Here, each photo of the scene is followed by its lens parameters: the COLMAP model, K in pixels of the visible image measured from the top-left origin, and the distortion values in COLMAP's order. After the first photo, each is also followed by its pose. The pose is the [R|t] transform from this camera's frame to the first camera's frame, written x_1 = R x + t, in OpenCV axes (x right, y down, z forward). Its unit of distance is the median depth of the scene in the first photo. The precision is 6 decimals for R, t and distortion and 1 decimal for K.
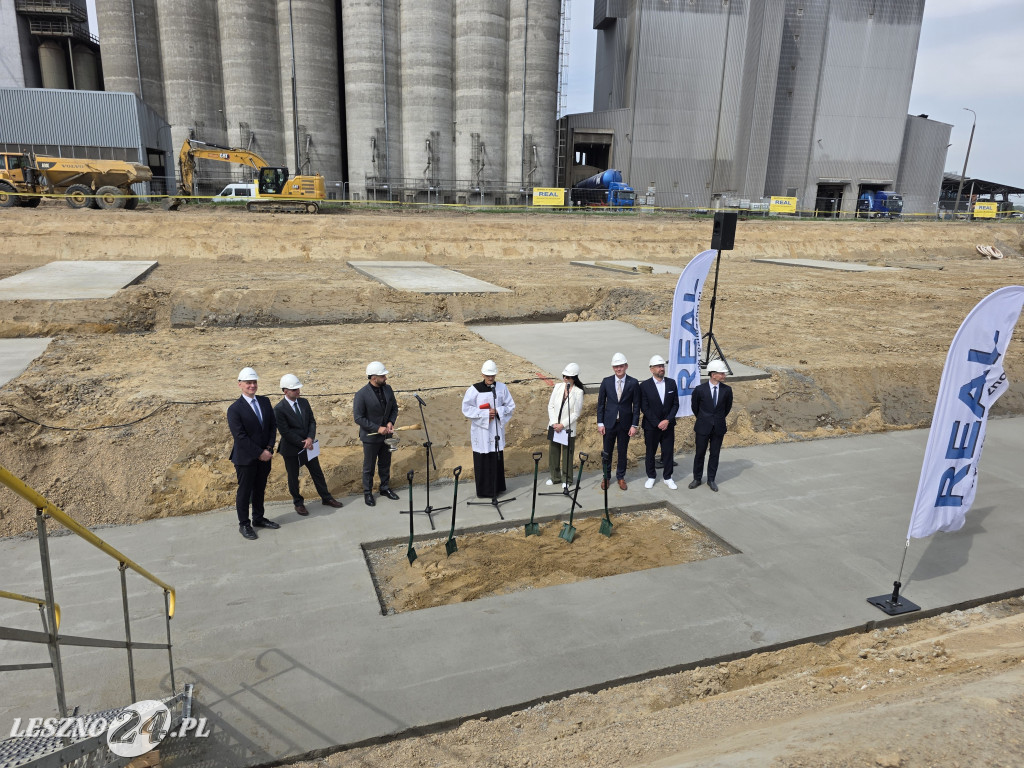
lens RADIAL K [[689.5, 0, 505.5], [0, 689.5, 387.7], [0, 0, 1]] dist [0.072113, -0.073877]
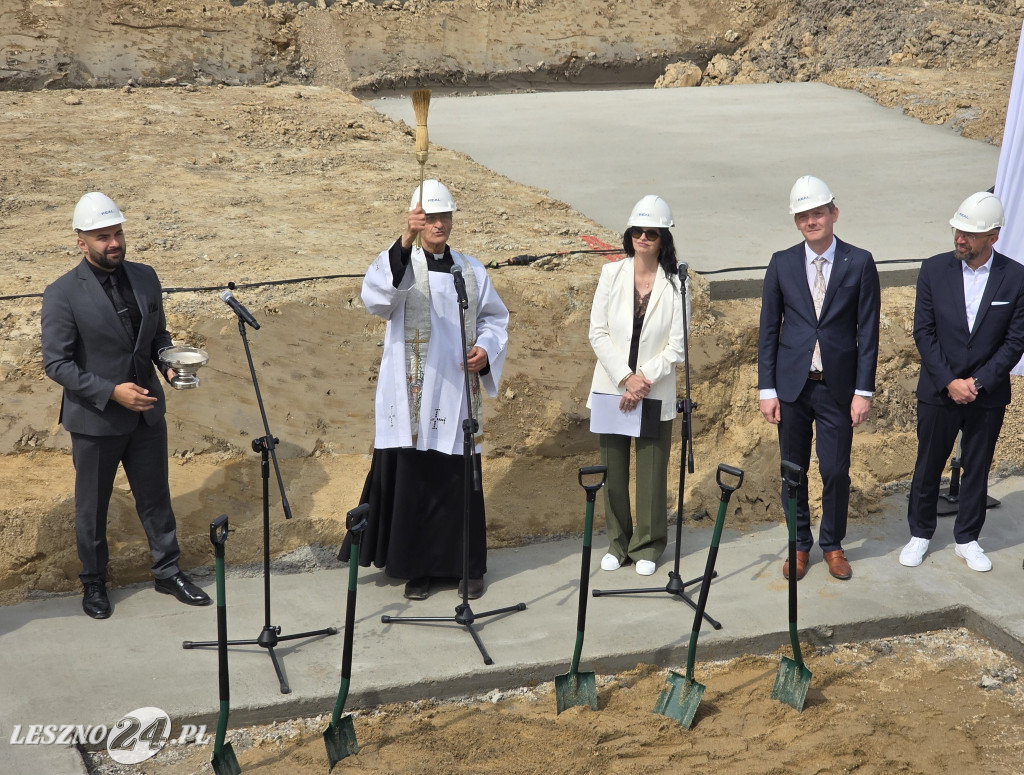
lens RADIAL K [[2135.7, 0, 555.1], [0, 2135.7, 372.7], [0, 0, 1]] dist [0.002051, 0.107108]
pose [[0.999207, -0.003540, 0.039662, -0.004174], [0.002180, 0.999410, 0.034273, 0.003985], [-0.039760, -0.034159, 0.998625, -0.013917]]
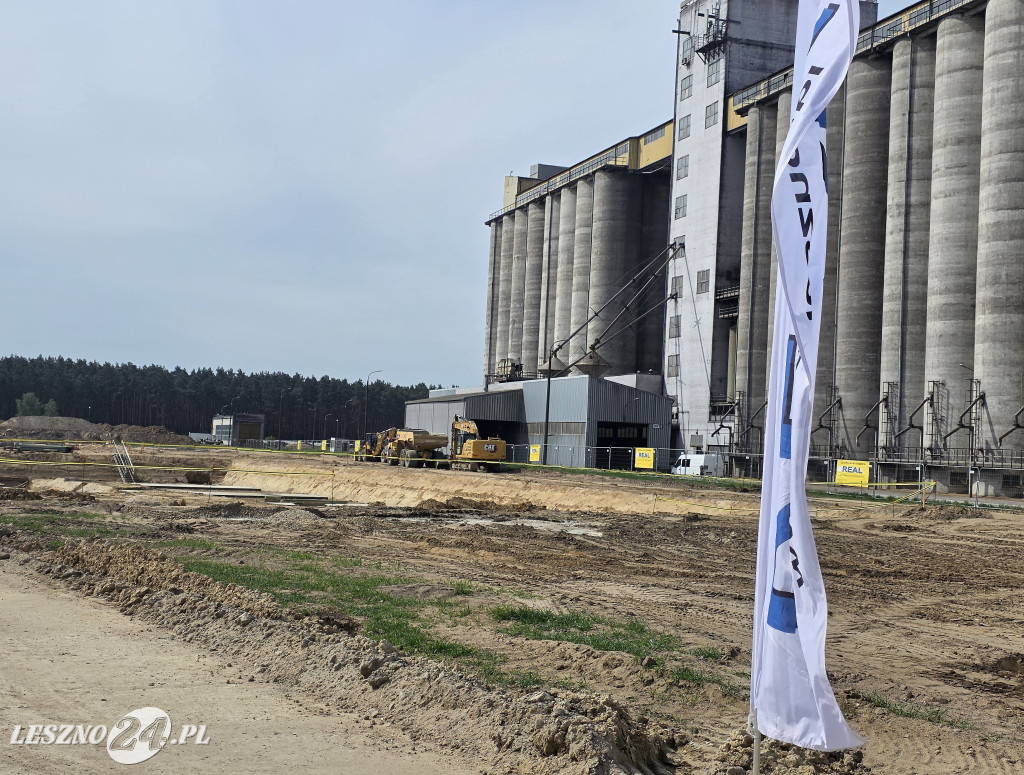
lens RADIAL K [[1415.7, 0, 493.6], [0, 1415.7, 362.9], [0, 0, 1]] dist [0.198845, -0.552980]
pose [[0.171930, -0.075967, -0.982176, 3.444157], [-0.292506, 0.948120, -0.124536, -0.241028], [0.940681, 0.308704, 0.140790, 1.122321]]
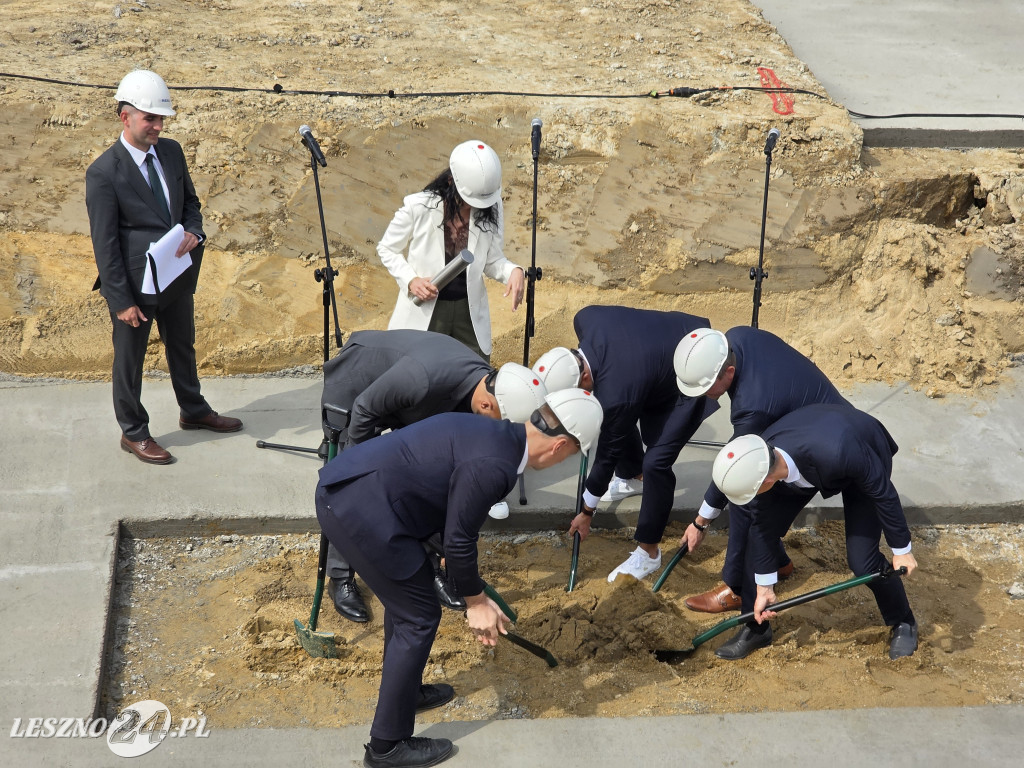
lens RADIAL K [[1983.5, 0, 512.0], [0, 1983.5, 384.0], [0, 0, 1]] dist [0.002769, 0.039042]
pose [[0.973029, 0.121652, -0.195999, 0.059441], [-0.081873, 0.976450, 0.199604, -0.023569], [0.215666, -0.178174, 0.960074, 0.009141]]
